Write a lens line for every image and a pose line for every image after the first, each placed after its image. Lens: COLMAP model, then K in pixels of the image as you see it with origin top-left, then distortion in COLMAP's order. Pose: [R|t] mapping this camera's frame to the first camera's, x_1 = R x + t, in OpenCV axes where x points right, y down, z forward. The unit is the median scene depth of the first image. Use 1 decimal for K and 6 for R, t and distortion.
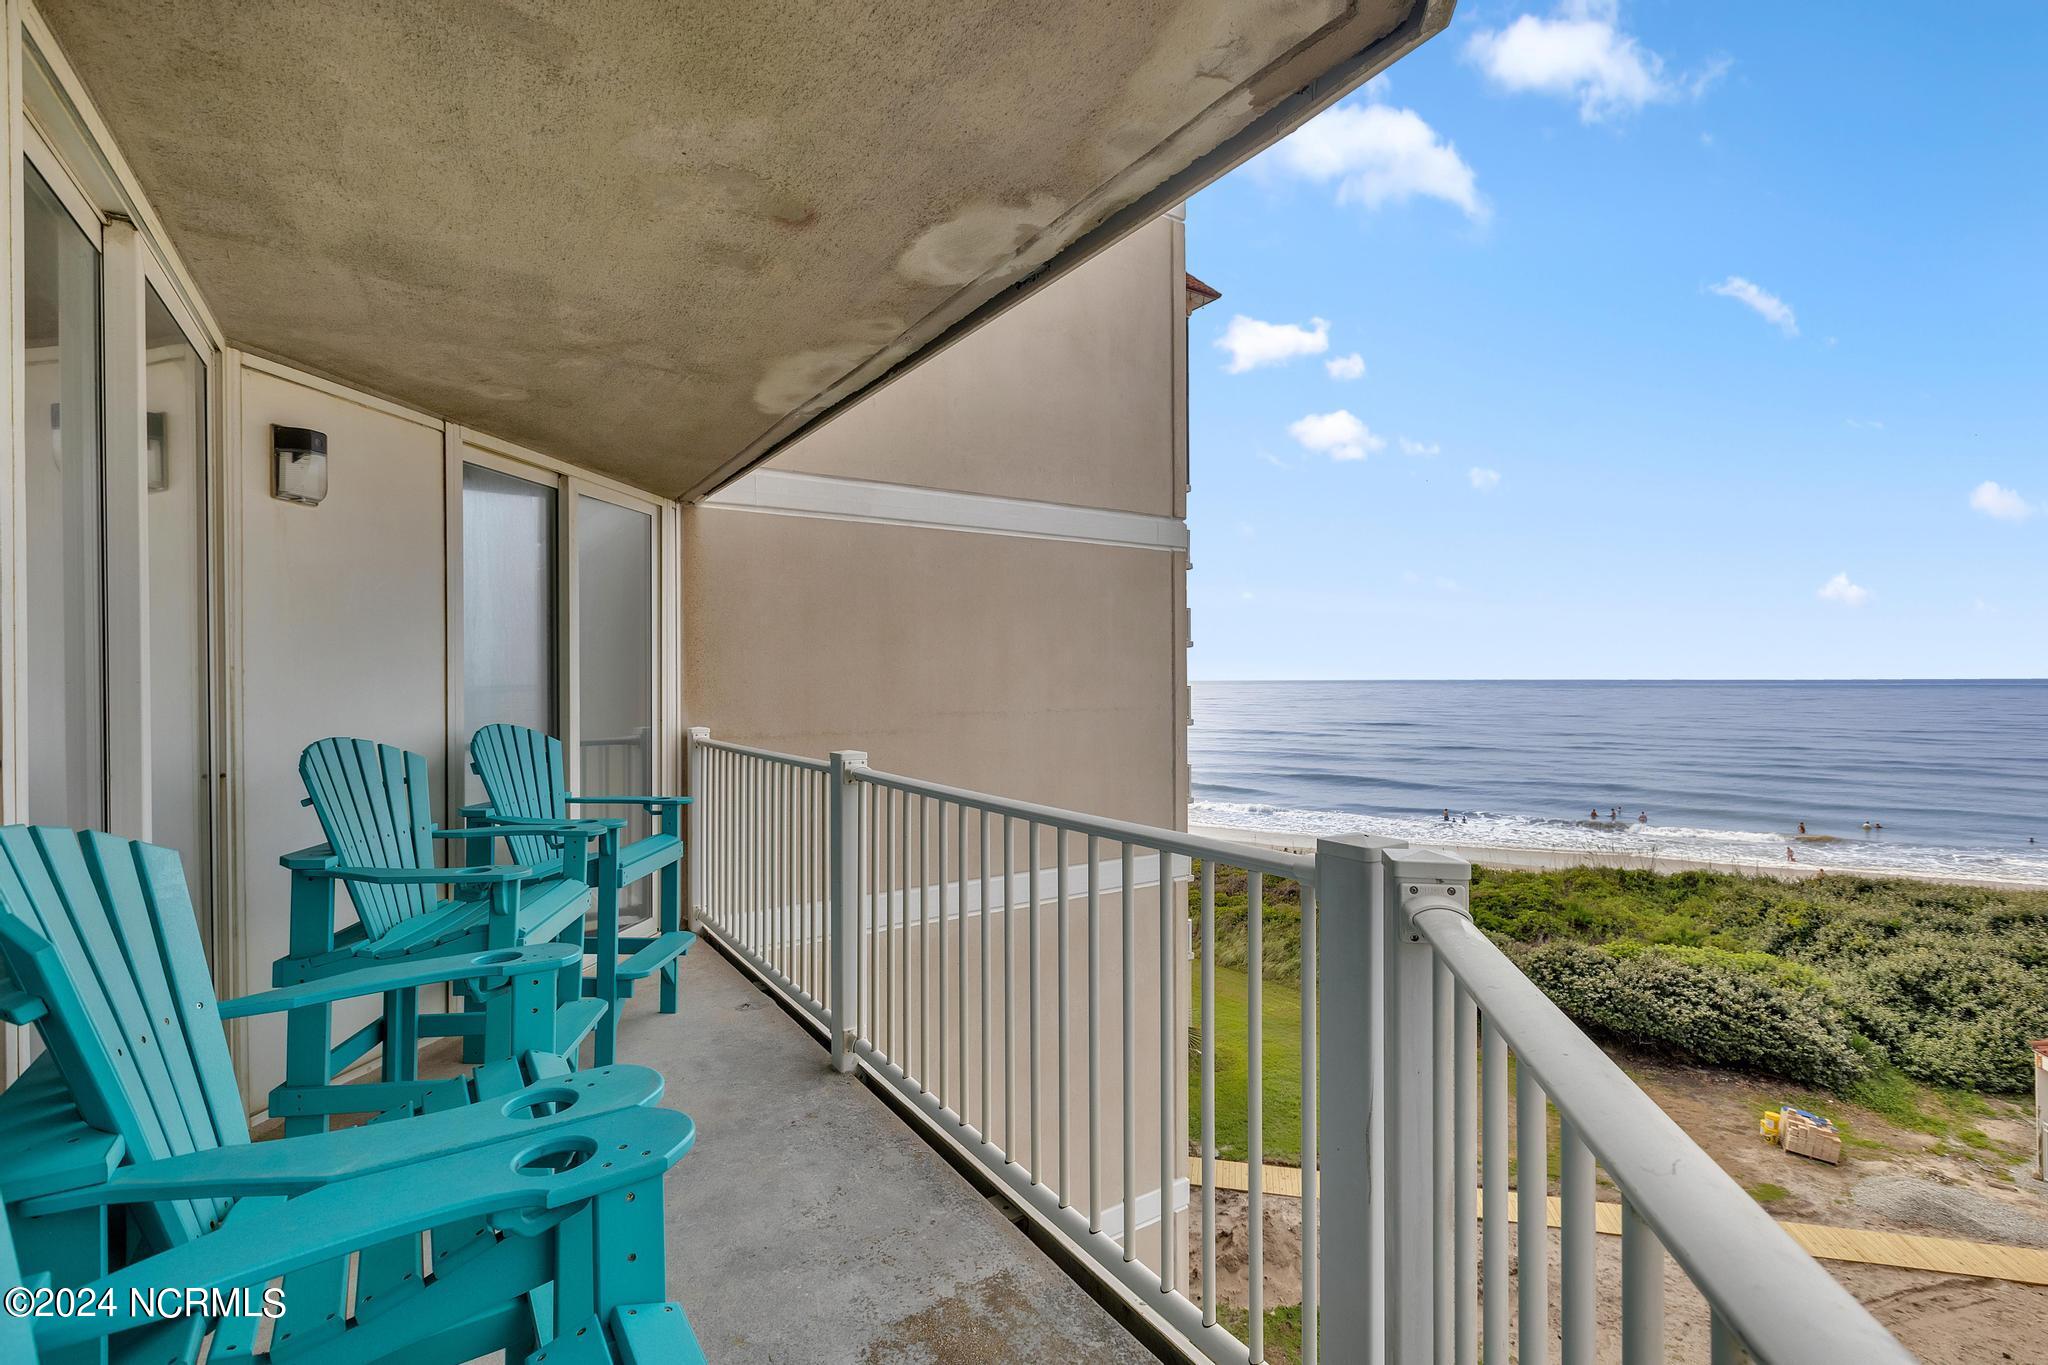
lens RADIAL K [[919.1, 0, 1011.8], [0, 919.1, 683.7], [0, 0, 1]] dist [0.002081, -0.001040]
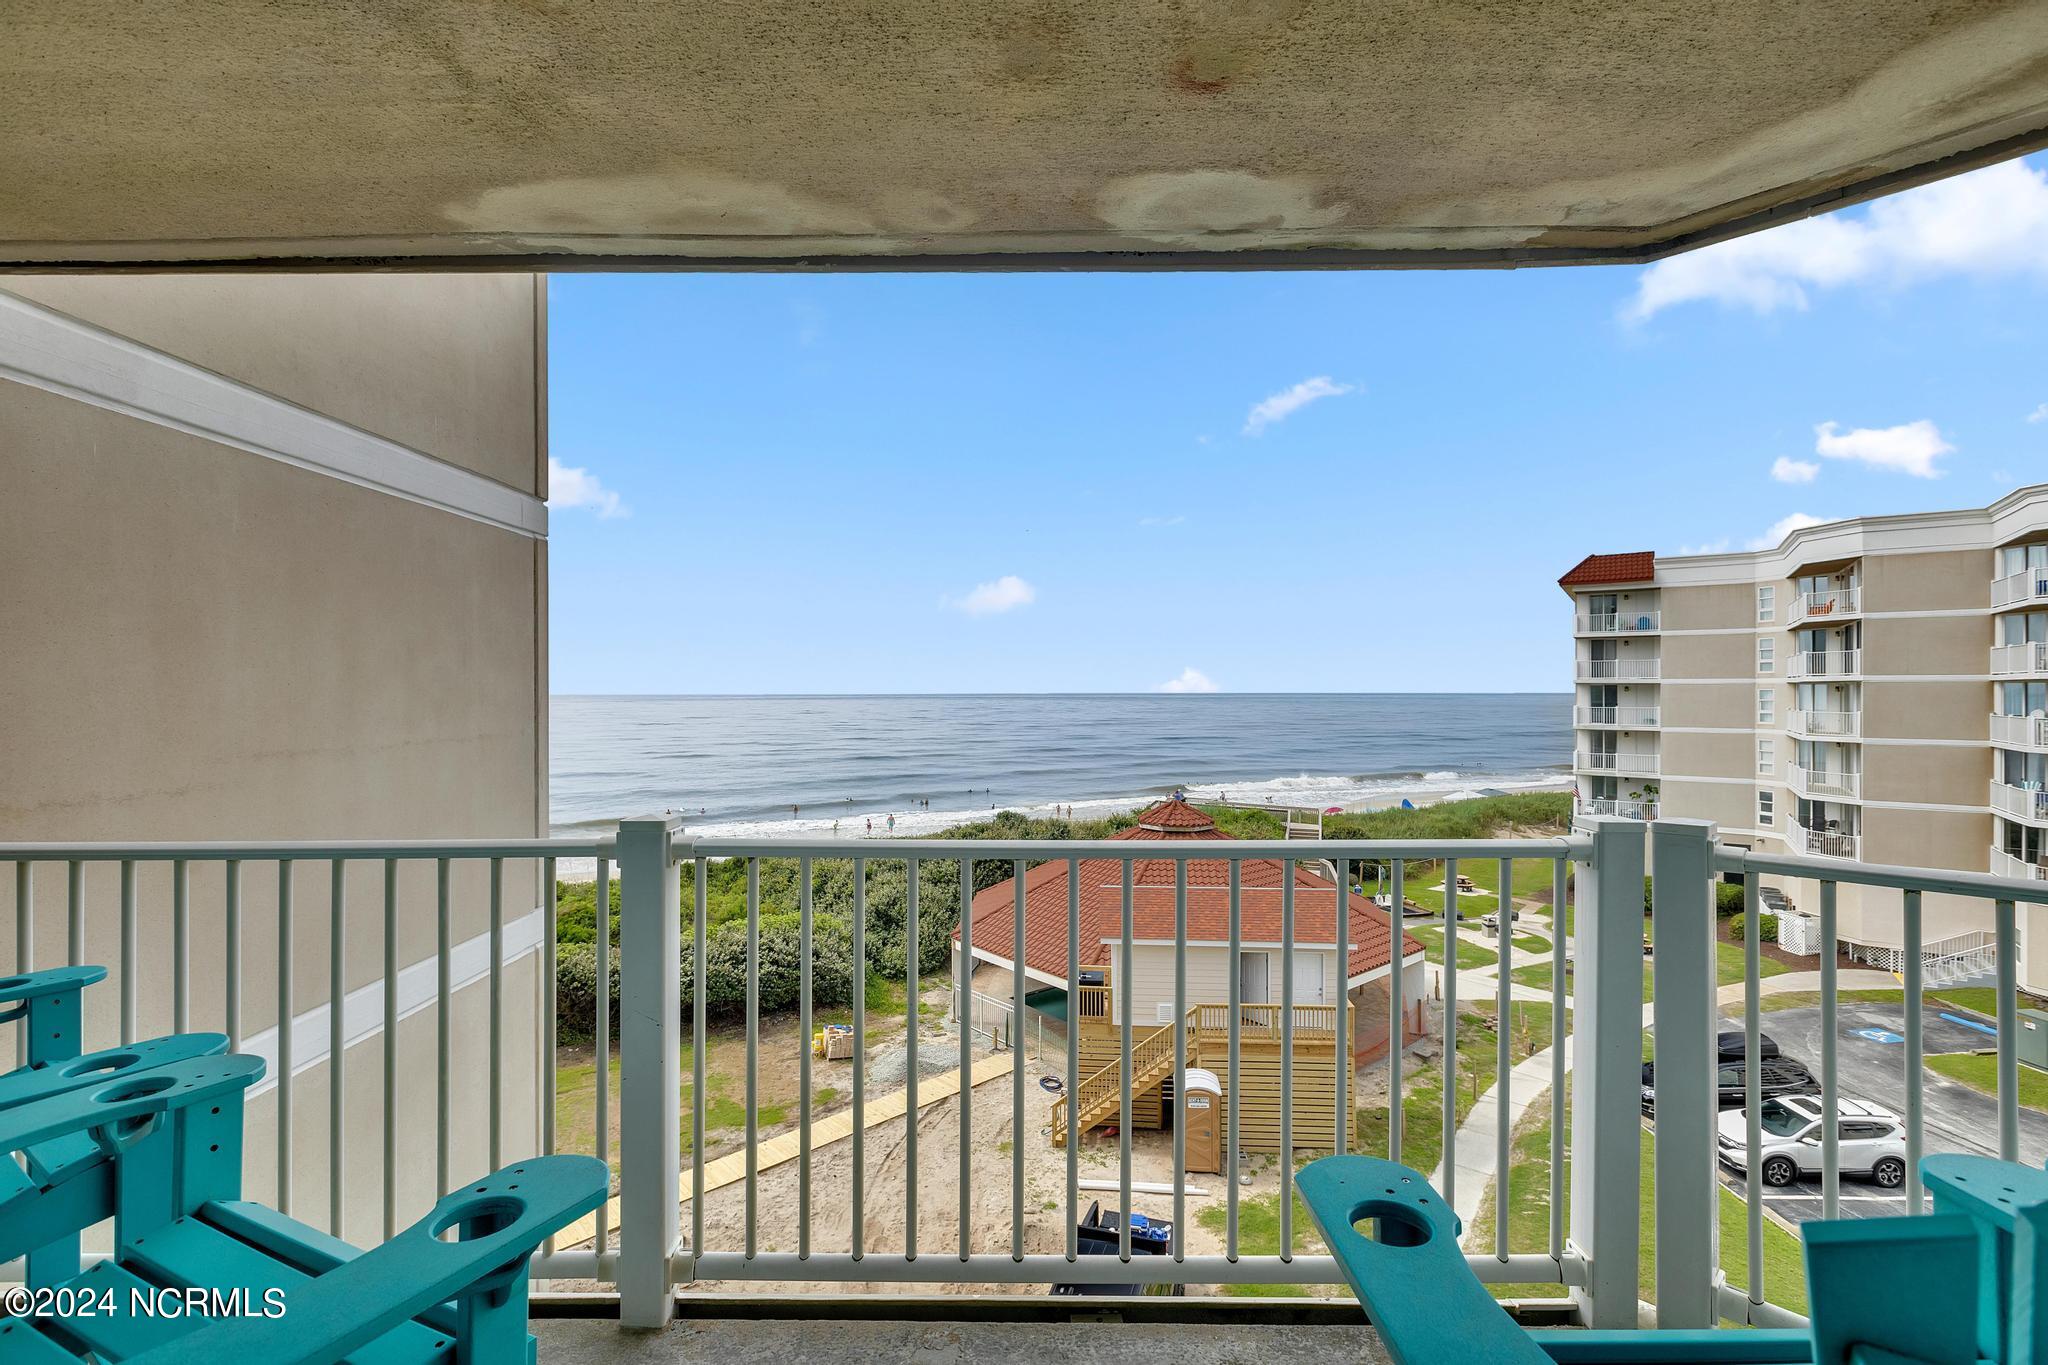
lens RADIAL K [[919.1, 0, 1016.6], [0, 919.1, 694.2], [0, 0, 1]] dist [0.002081, -0.001040]
pose [[0.546018, -0.001738, 0.837772, -0.265967], [0.005500, 0.999984, -0.001510, -0.003569], [-0.837756, 0.005433, 0.546018, 0.206817]]
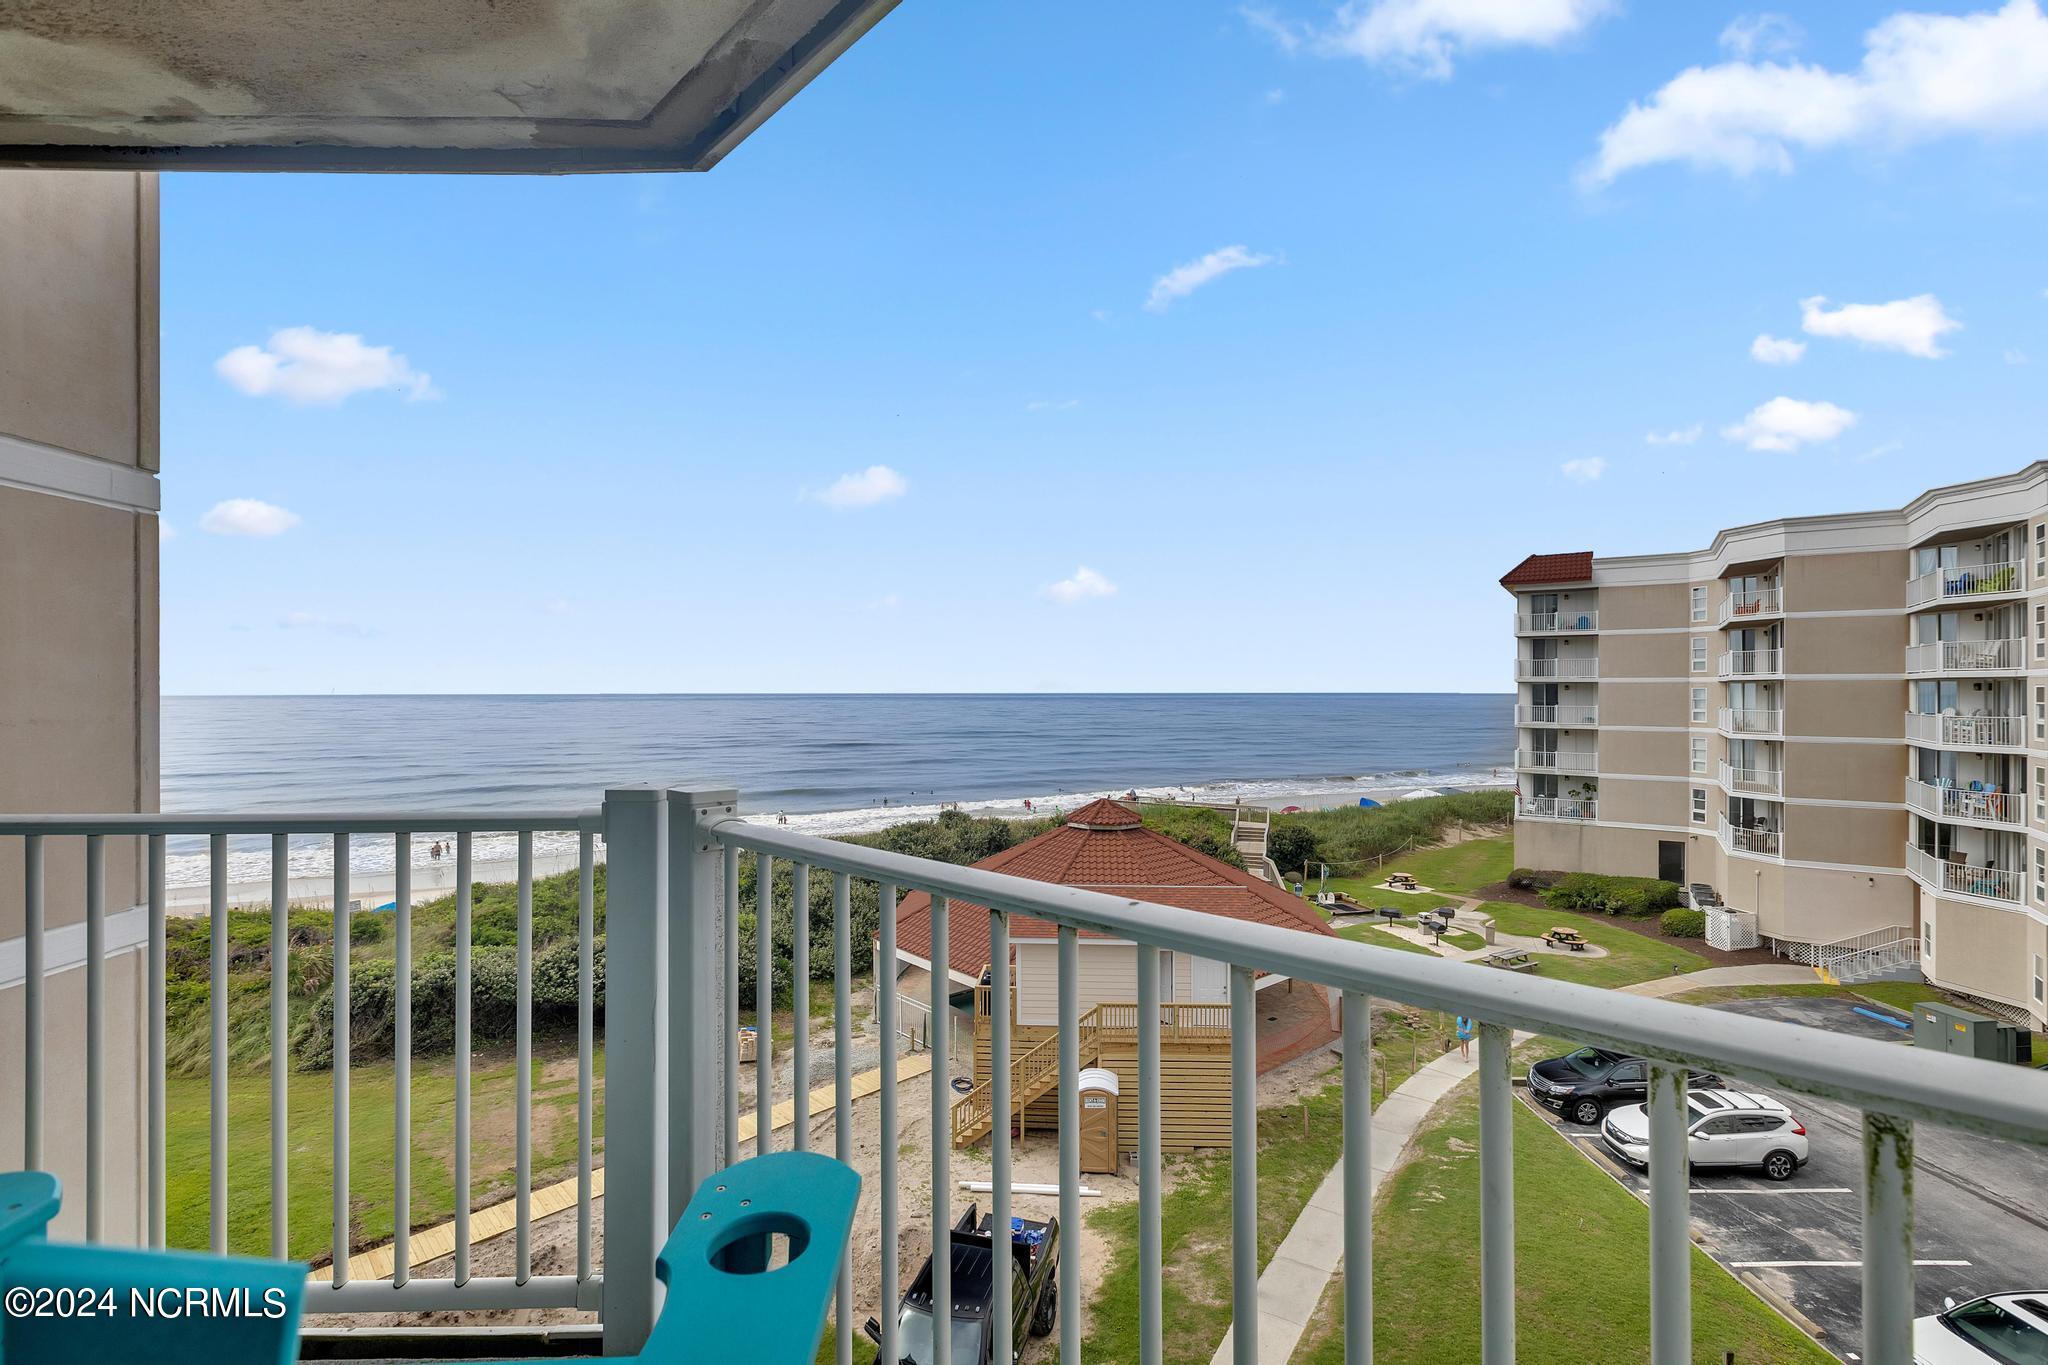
lens RADIAL K [[919.1, 0, 1026.6], [0, 919.1, 692.1], [0, 0, 1]] dist [0.002081, -0.001040]
pose [[0.525894, 0.000916, 0.850550, -0.083555], [0.004662, 0.999981, -0.003960, 0.010433], [-0.850538, 0.006048, 0.525879, -0.019385]]
